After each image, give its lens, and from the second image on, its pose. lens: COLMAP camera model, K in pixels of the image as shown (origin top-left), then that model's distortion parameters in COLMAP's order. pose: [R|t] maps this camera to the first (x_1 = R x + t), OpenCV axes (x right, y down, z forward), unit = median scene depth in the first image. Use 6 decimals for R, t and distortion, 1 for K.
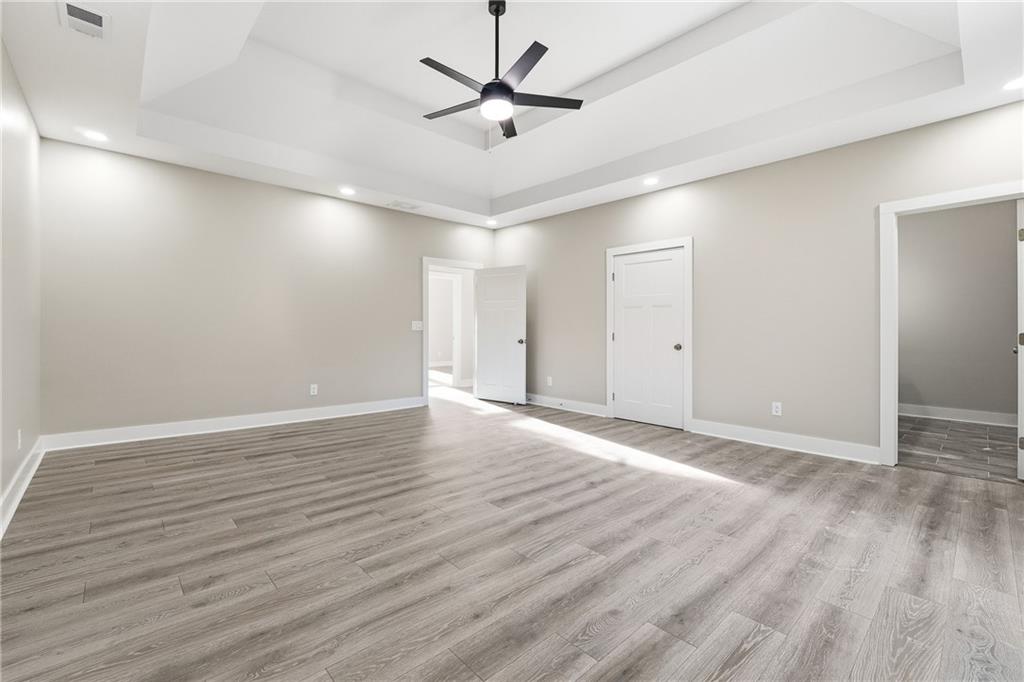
lens RADIAL K [[436.1, 0, 512.0], [0, 436.1, 341.0], [0, 0, 1]] dist [-0.000238, -0.000036]
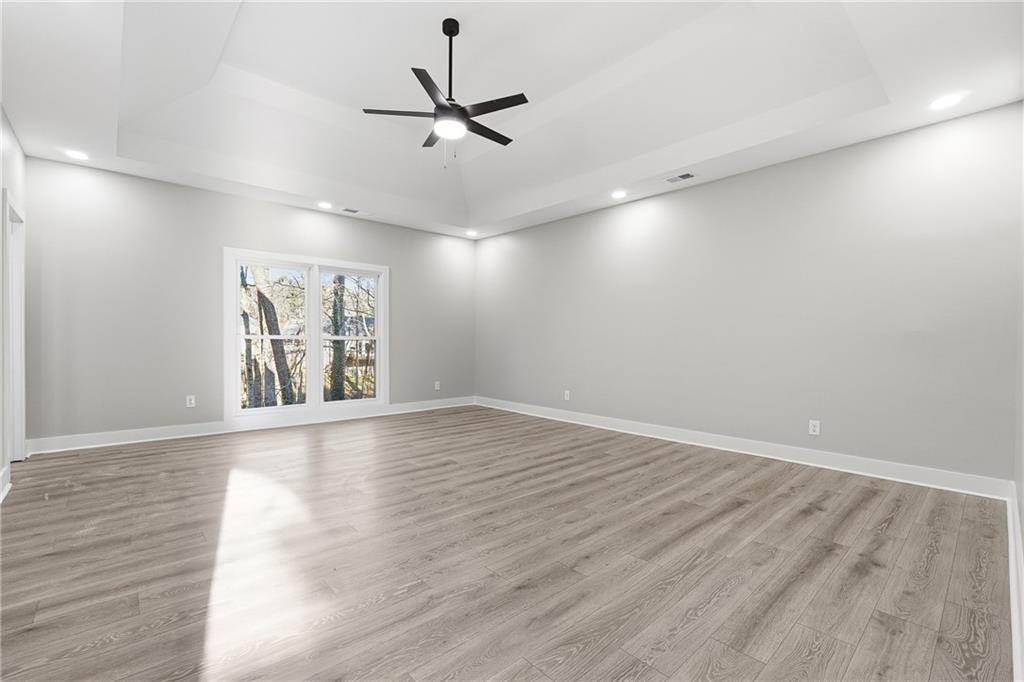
lens RADIAL K [[436.1, 0, 512.0], [0, 436.1, 341.0], [0, 0, 1]] dist [-0.000238, -0.000036]
pose [[-0.999815, -0.012104, 0.014970, -0.225075], [-0.011915, 0.999849, 0.012675, -0.040152], [-0.015121, 0.012494, -0.999808, 2.241002]]
